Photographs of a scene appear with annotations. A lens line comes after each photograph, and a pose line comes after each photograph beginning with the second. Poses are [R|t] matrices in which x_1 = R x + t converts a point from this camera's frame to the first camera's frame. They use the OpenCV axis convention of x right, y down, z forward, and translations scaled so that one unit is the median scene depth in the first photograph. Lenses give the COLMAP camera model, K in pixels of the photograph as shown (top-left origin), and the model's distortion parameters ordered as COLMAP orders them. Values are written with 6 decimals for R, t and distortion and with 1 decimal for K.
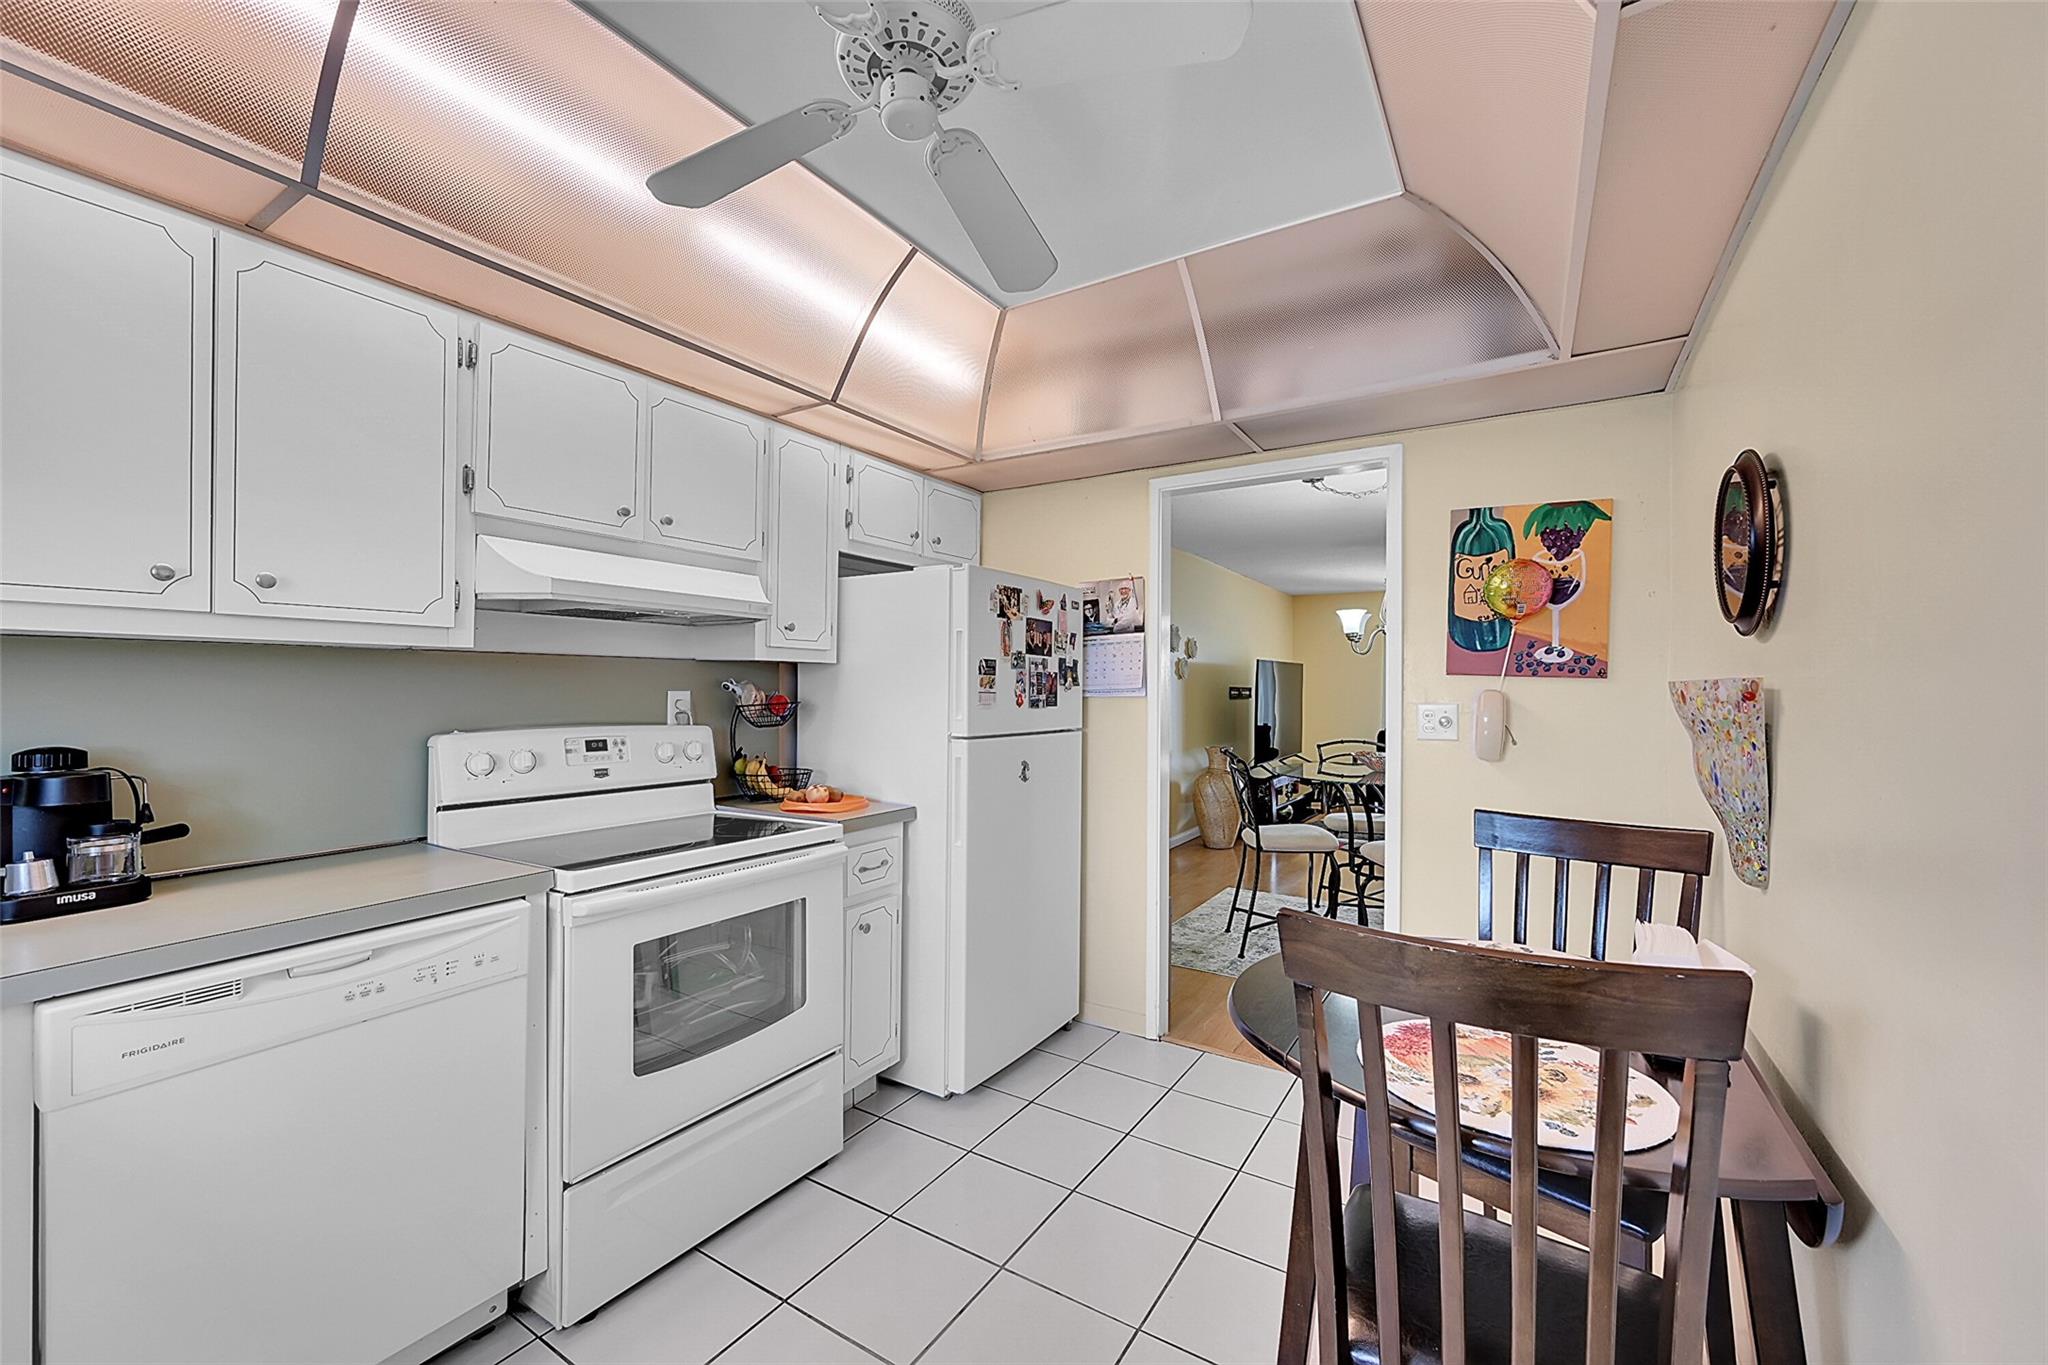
lens RADIAL K [[808.5, 0, 1021.1], [0, 808.5, 684.3], [0, 0, 1]] dist [-0.000167, 0.000181]
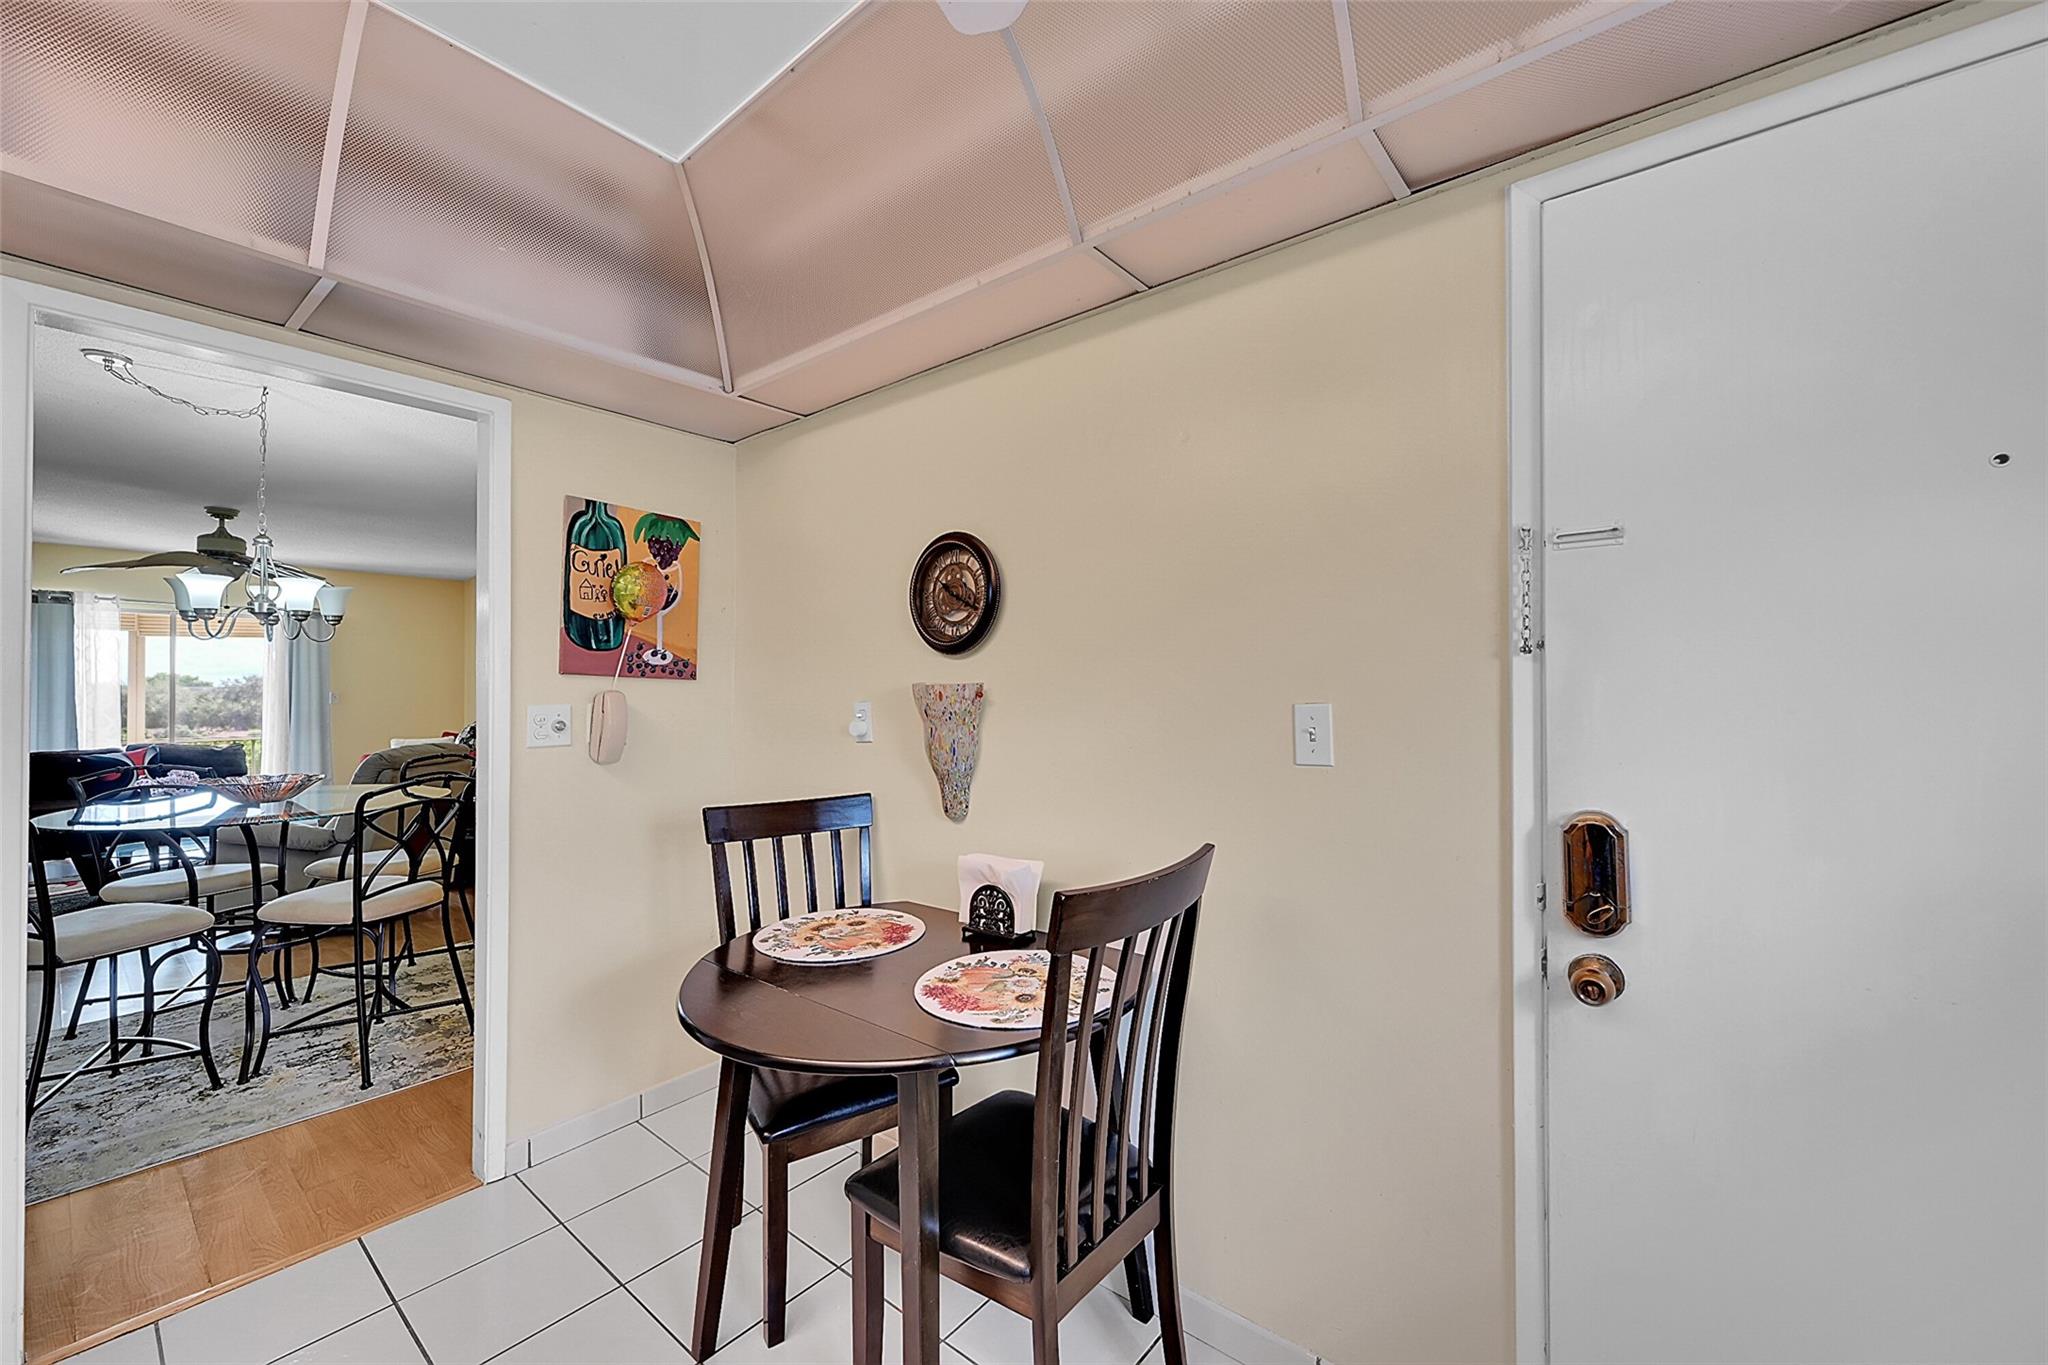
lens RADIAL K [[804.6, 0, 1025.6], [0, 804.6, 686.7], [0, 0, 1]] dist [-0.002397, 0.000102]
pose [[0.122882, -0.000897, 0.992421, -0.298953], [-0.005082, 0.999986, 0.001533, -0.001701], [-0.992408, -0.005232, 0.122876, 0.355309]]
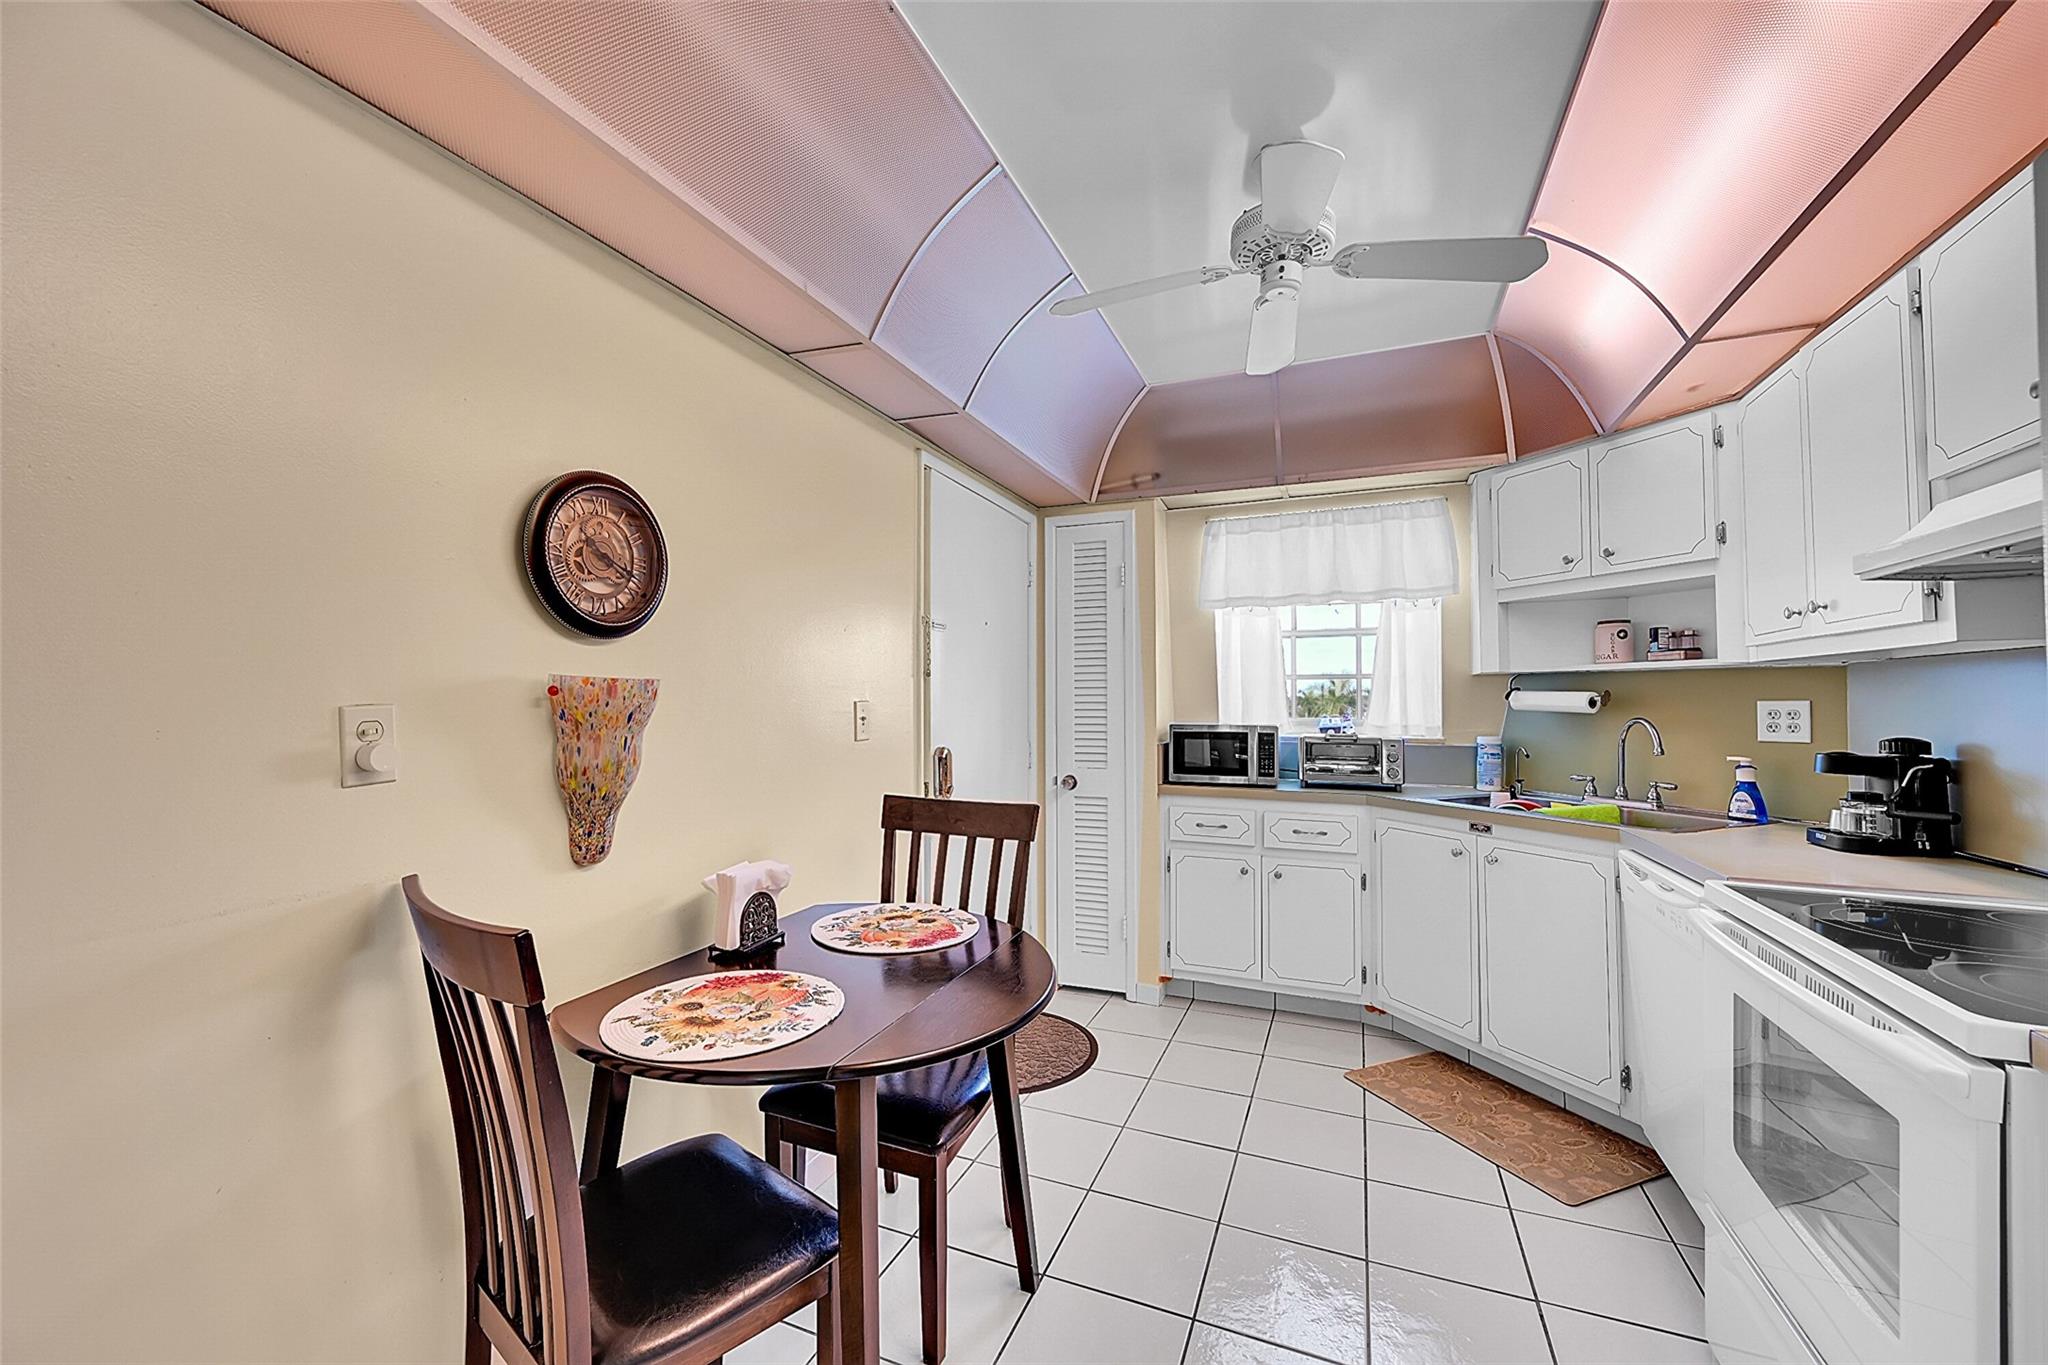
lens RADIAL K [[808.5, 0, 1021.1], [0, 808.5, 684.3], [0, 0, 1]] dist [-0.000167, 0.000181]
pose [[-0.986280, -0.007809, -0.164898, 0.266998], [-0.002924, 0.999550, -0.029847, 0.017655], [0.165057, -0.028955, -0.985859, 1.142770]]
